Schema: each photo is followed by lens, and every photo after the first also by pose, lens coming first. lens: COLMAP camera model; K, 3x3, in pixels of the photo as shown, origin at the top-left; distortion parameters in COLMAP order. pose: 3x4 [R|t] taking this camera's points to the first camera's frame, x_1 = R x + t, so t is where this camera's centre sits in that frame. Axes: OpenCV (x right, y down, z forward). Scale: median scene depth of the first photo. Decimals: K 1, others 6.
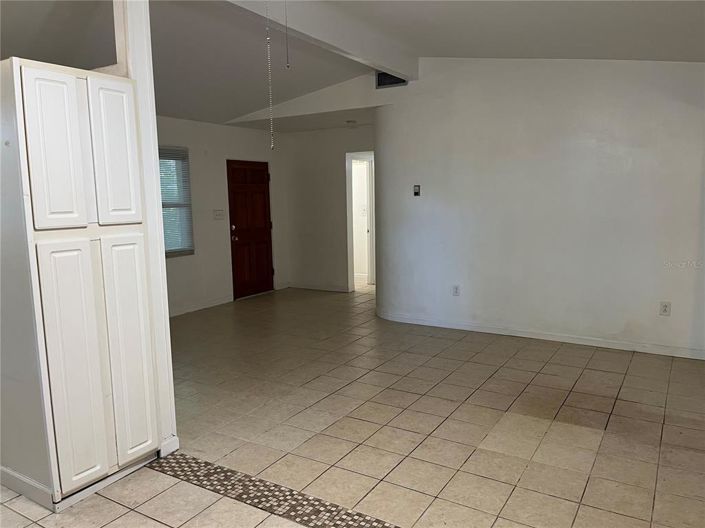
lens RADIAL K [[535.2, 0, 358.1], [0, 535.2, 262.2], [0, 0, 1]] dist [0.060629, -0.066104]
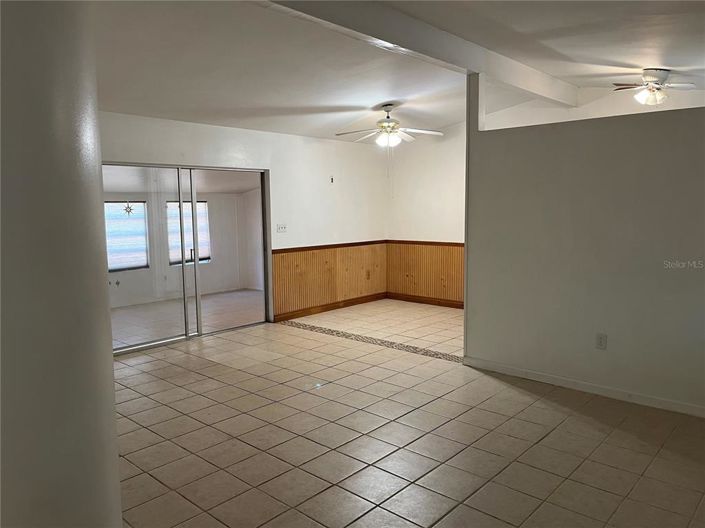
lens RADIAL K [[535.2, 0, 351.3], [0, 535.2, 263.0], [0, 0, 1]] dist [0.060629, -0.066104]
pose [[-0.980481, 0.005921, 0.196522, -0.300250], [0.051001, 0.972992, 0.225134, -0.305639], [-0.189882, 0.230763, -0.954303, 2.347127]]
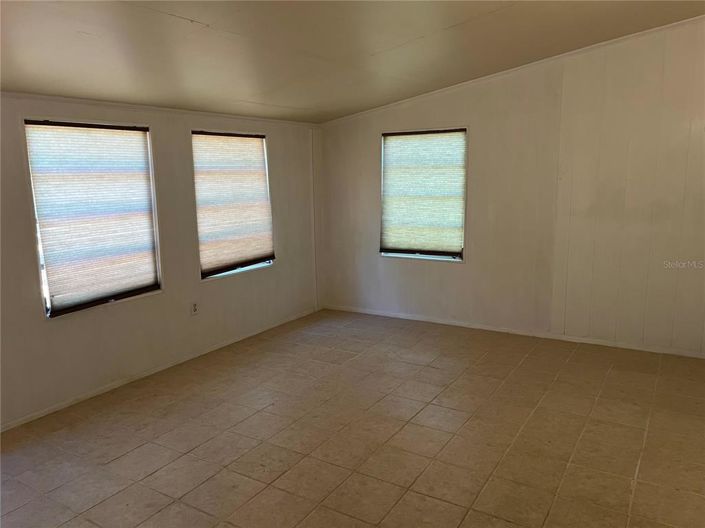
lens RADIAL K [[535.2, 0, 357.0], [0, 535.2, 258.9], [0, 0, 1]] dist [0.060629, -0.066104]
pose [[-0.999437, 0.029785, 0.015454, 0.870871], [0.032976, 0.957032, 0.288101, -0.086498], [-0.006209, 0.288448, -0.957475, 0.938909]]
